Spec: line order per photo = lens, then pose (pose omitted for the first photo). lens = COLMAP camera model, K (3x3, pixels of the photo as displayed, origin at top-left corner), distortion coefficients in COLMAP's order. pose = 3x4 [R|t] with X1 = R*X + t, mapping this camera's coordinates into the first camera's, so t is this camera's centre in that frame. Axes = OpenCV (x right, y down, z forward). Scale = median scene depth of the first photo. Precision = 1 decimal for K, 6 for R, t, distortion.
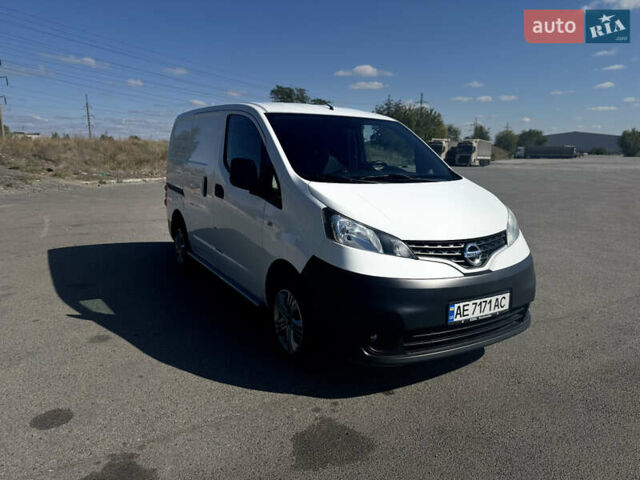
lens RADIAL K [[473.2, 0, 316.7], [0, 473.2, 238.6], [0, 0, 1]] dist [0.043281, -0.035594]
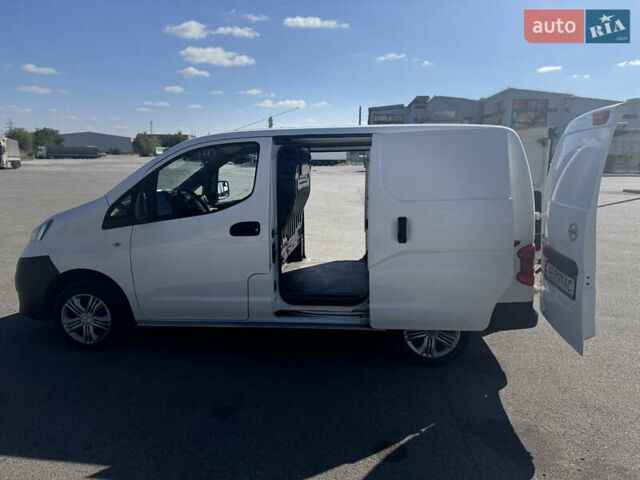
lens RADIAL K [[473.2, 0, 321.6], [0, 473.2, 241.3], [0, 0, 1]] dist [0.043281, -0.035594]
pose [[0.543008, -0.153889, 0.825506, -0.086937], [0.147144, 0.985292, 0.086887, -0.013487], [-0.826735, 0.074288, 0.557666, 0.054000]]
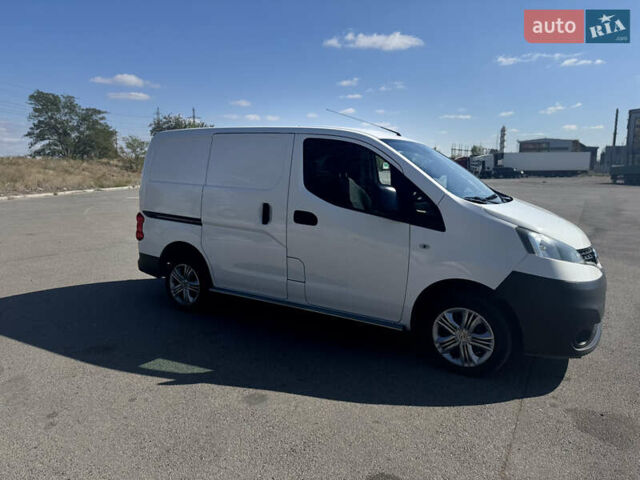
lens RADIAL K [[473.2, 0, 316.0], [0, 473.2, 241.4], [0, 0, 1]] dist [0.043281, -0.035594]
pose [[0.876577, -0.082075, 0.474211, -0.066692], [0.093008, 0.995665, 0.000402, -0.005502], [-0.472189, 0.043753, 0.880411, 0.016900]]
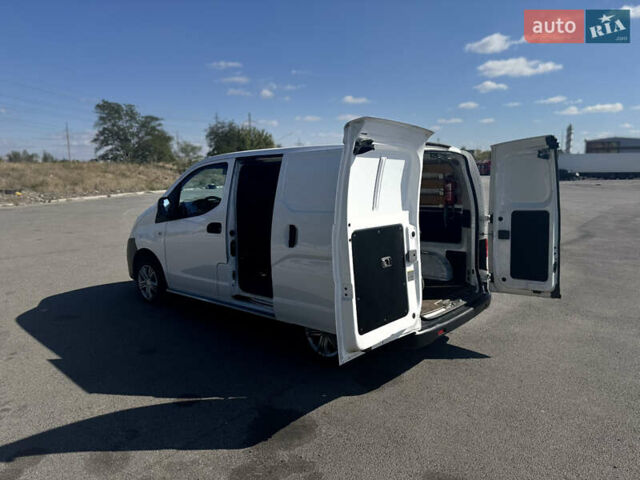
lens RADIAL K [[473.2, 0, 315.1], [0, 473.2, 237.7], [0, 0, 1]] dist [0.043281, -0.035594]
pose [[0.931574, -0.063715, 0.357925, -0.042675], [0.076341, 0.996855, -0.021242, -0.003983], [-0.355446, 0.047113, 0.933509, 0.000208]]
